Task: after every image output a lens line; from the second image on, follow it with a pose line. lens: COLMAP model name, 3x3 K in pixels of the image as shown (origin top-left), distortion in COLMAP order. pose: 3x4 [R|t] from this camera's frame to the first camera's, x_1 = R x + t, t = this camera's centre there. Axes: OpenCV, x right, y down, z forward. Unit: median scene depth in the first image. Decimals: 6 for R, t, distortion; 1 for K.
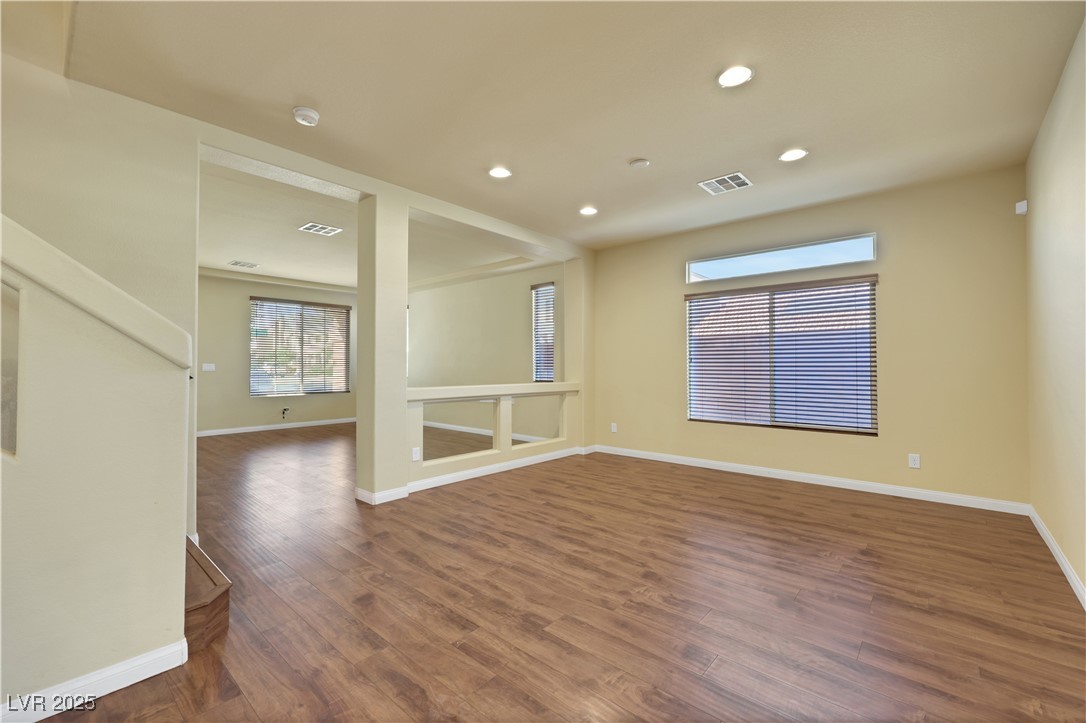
lens RADIAL K [[449.7, 0, 546.1], [0, 449.7, 360.6], [0, 0, 1]] dist [0.000266, -0.001334]
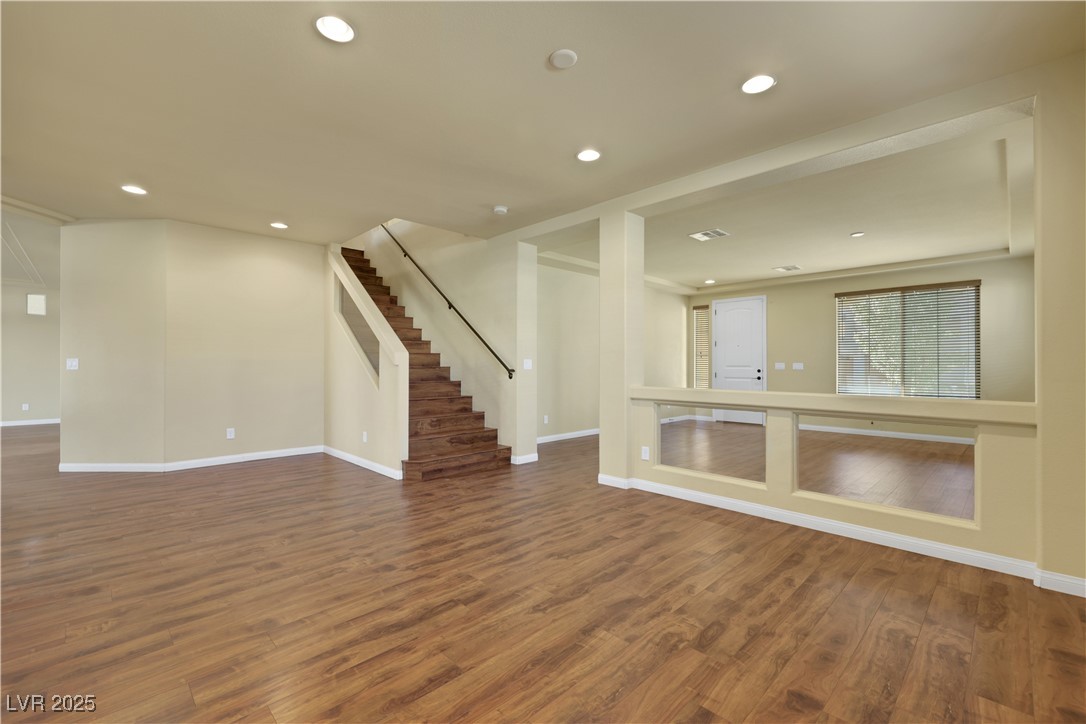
lens RADIAL K [[449.7, 0, 534.8], [0, 449.7, 368.3], [0, 0, 1]] dist [0.000266, -0.001334]
pose [[-0.068787, 0.006811, -0.997608, 0.938412], [0.013831, 0.999887, 0.005873, 0.013264], [0.997535, -0.013394, -0.068873, 1.075636]]
